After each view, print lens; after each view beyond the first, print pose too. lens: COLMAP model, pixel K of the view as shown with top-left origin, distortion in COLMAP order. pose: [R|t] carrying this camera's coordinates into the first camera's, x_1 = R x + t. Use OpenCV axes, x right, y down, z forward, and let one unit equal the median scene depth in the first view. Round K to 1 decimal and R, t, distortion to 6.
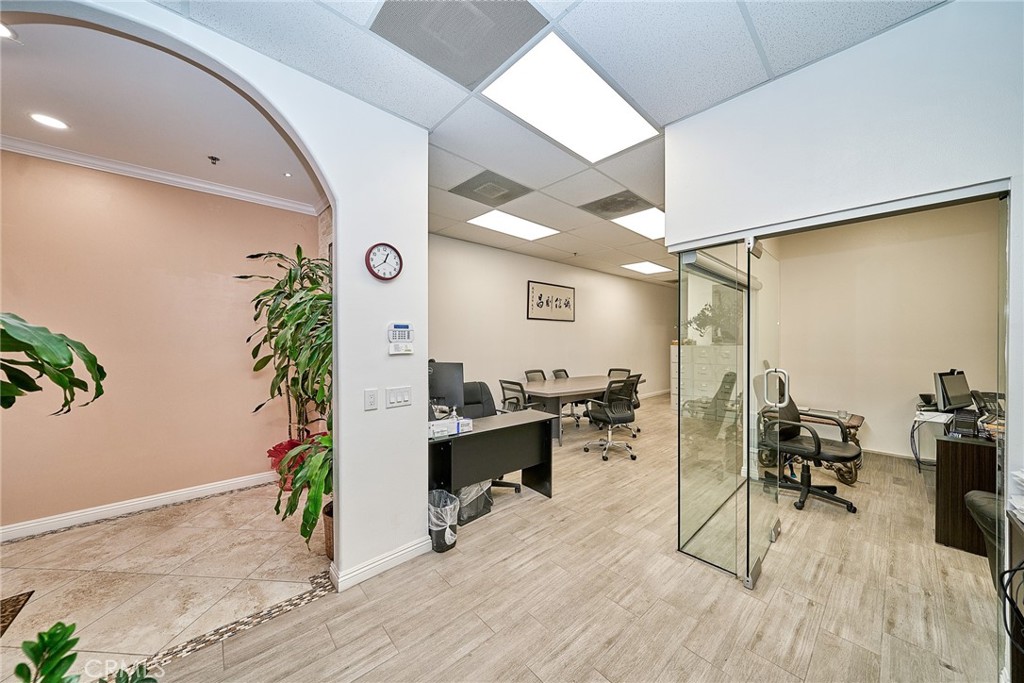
lens RADIAL K [[349.9, 0, 512.3], [0, 349.9, 349.5], [0, 0, 1]] dist [0.001504, -0.001279]
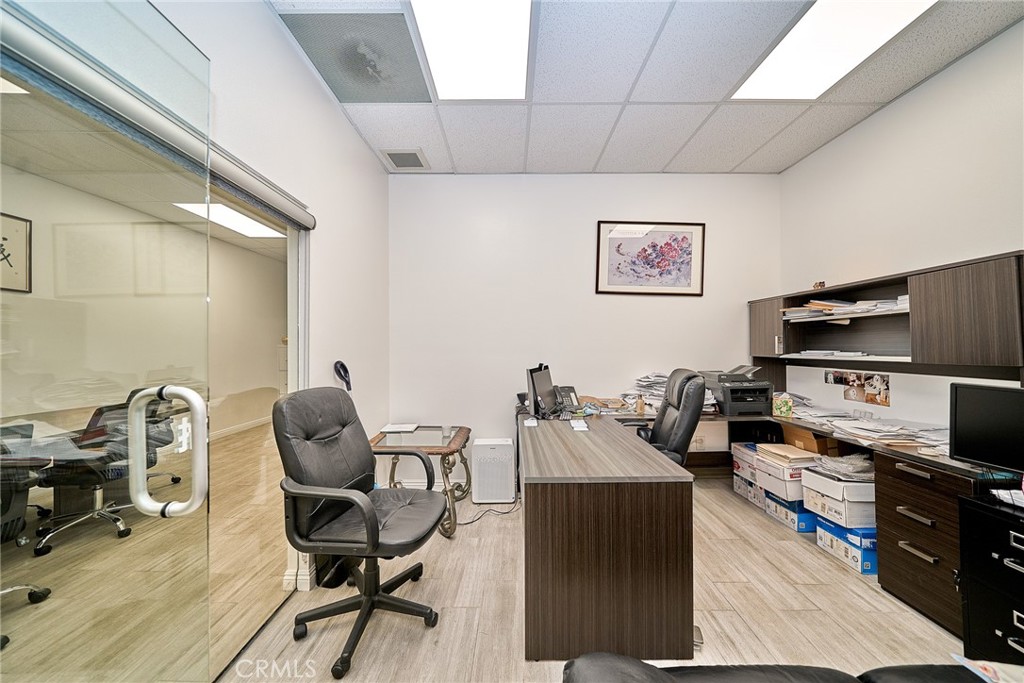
lens RADIAL K [[349.9, 0, 519.6], [0, 349.9, 342.7], [0, 0, 1]] dist [0.001504, -0.001279]
pose [[0.671192, 0.005154, 0.741266, 0.467988], [0.023058, 0.999347, -0.027826, 0.022018], [-0.740925, 0.035769, 0.670634, 0.362809]]
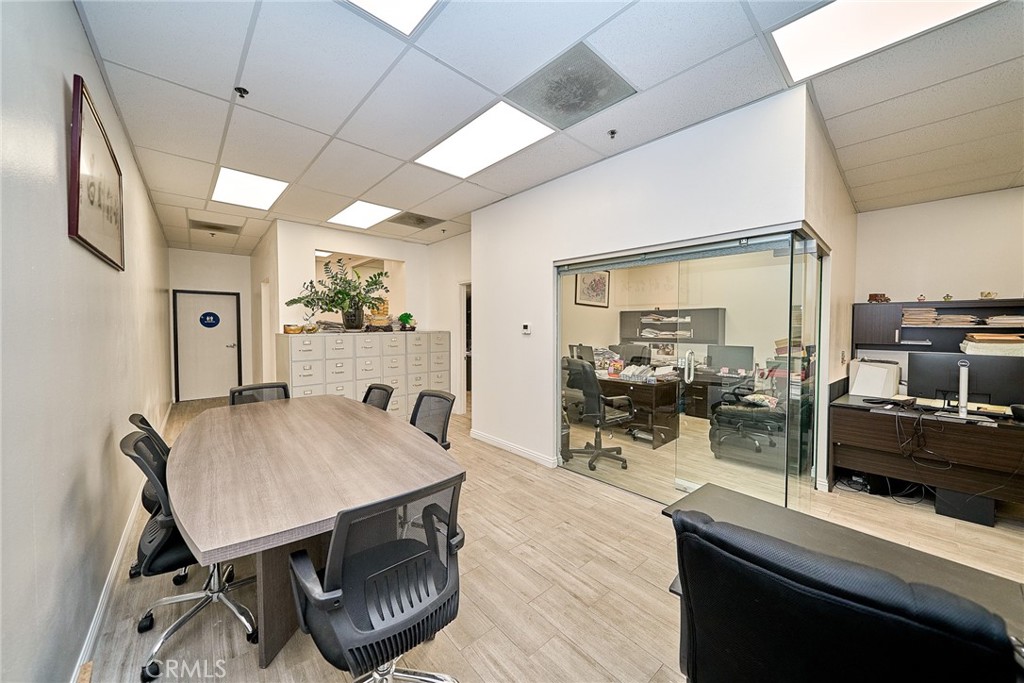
lens RADIAL K [[349.9, 0, 517.9], [0, 349.9, 339.4], [0, 0, 1]] dist [0.001504, -0.001279]
pose [[0.000606, -0.038669, 0.999252, -0.249964], [0.026717, 0.998896, 0.038639, -0.024423], [-0.999643, 0.026674, 0.001638, 0.982334]]
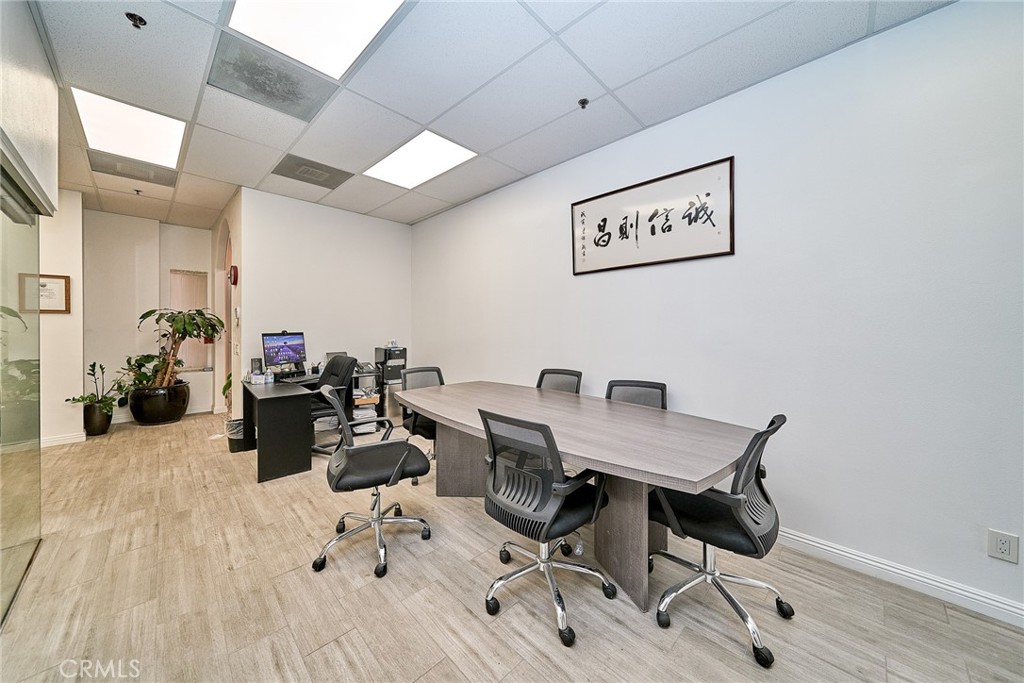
lens RADIAL K [[349.9, 0, 518.2], [0, 349.9, 331.3], [0, 0, 1]] dist [0.001504, -0.001279]
pose [[0.055189, 0.016231, -0.998344, 0.826263], [-0.024118, 0.999598, 0.014918, -0.007686], [0.998185, 0.023255, 0.055558, 1.252124]]
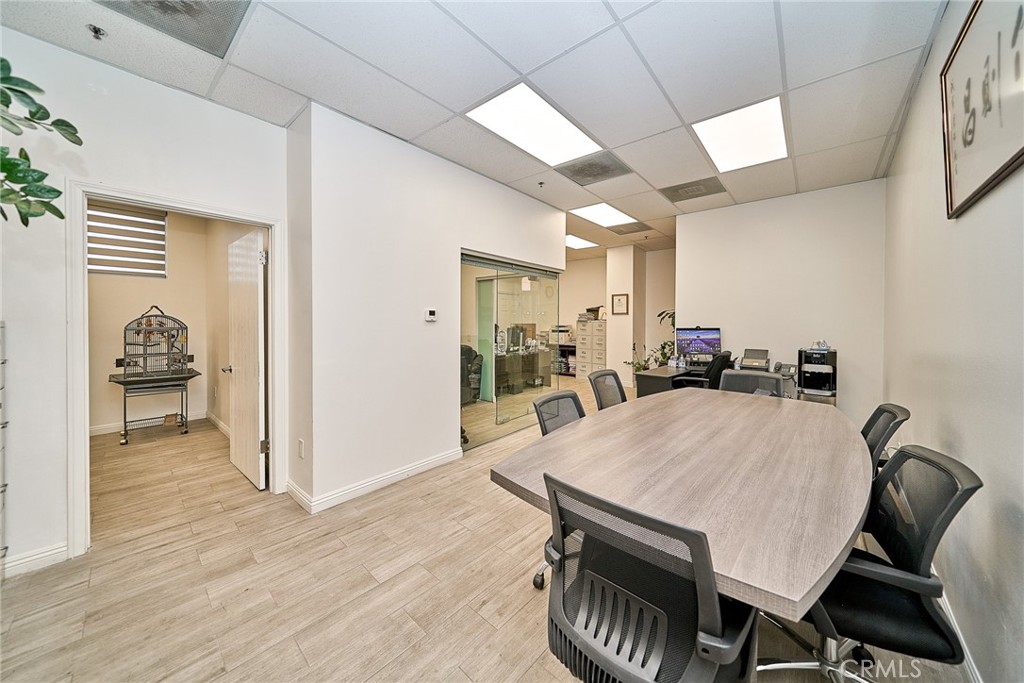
lens RADIAL K [[349.9, 0, 501.9], [0, 349.9, 327.0], [0, 0, 1]] dist [0.001504, -0.001279]
pose [[-0.996617, 0.001402, -0.082178, 0.560870], [-0.002273, 0.999002, 0.044609, -0.025218], [0.082159, 0.044645, -0.995619, 1.735419]]
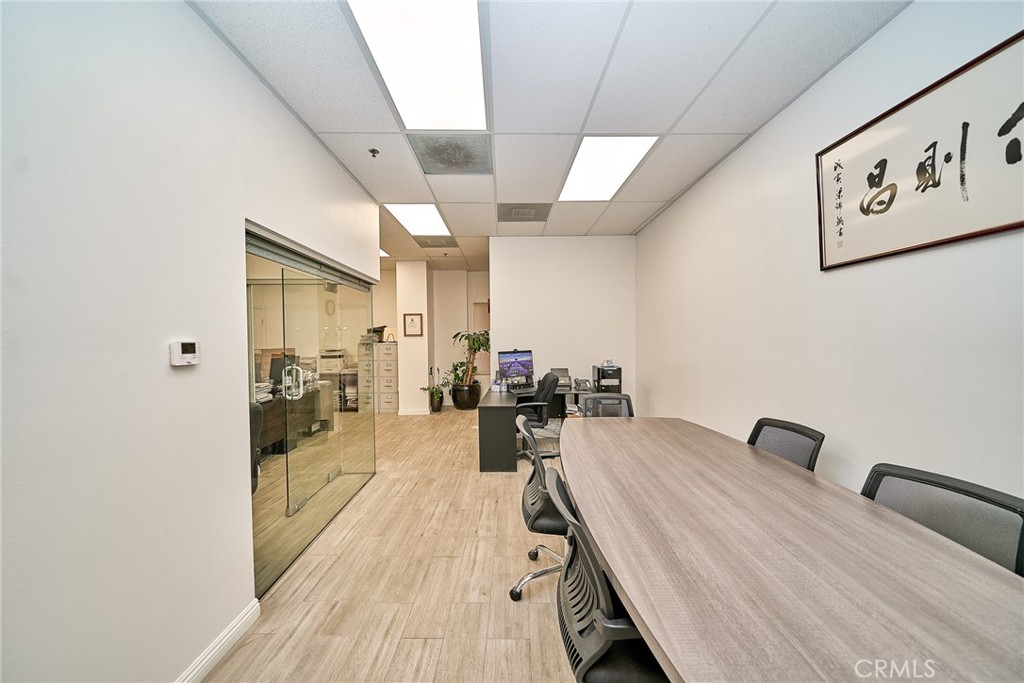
lens RADIAL K [[349.9, 0, 510.0], [0, 349.9, 343.8], [0, 0, 1]] dist [0.001504, -0.001279]
pose [[-0.680492, 0.024743, -0.732338, 0.687066], [-0.006829, 0.999172, 0.040104, -0.041712], [0.732724, 0.032292, -0.679759, 1.429832]]
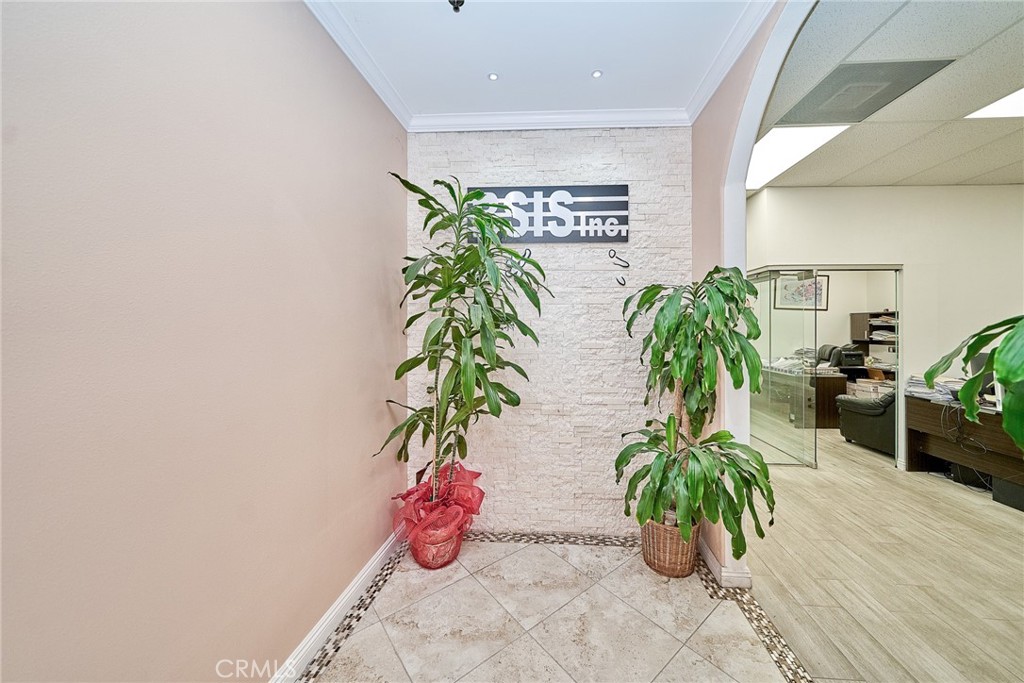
lens RADIAL K [[368.3, 0, 543.3], [0, 368.3, 323.6], [0, 0, 1]] dist [-0.001032, -0.000554]
pose [[0.701366, 0.010345, 0.712726, -0.785898], [0.012861, 0.999548, -0.027164, -0.004229], [-0.712685, 0.028218, 0.700916, 0.327347]]
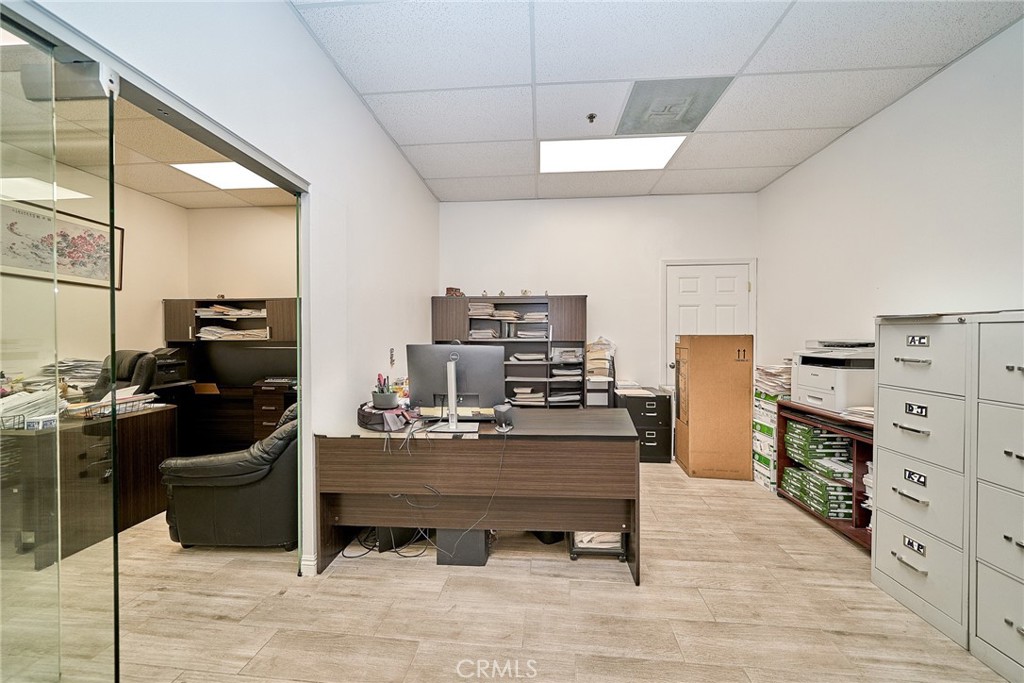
lens RADIAL K [[349.9, 0, 509.1], [0, 349.9, 338.3], [0, 0, 1]] dist [0.001504, -0.001279]
pose [[-0.670399, -0.003732, 0.741992, -0.026932], [0.022362, 0.999431, 0.025232, 0.029864], [-0.741664, 0.033508, -0.669934, 0.443945]]
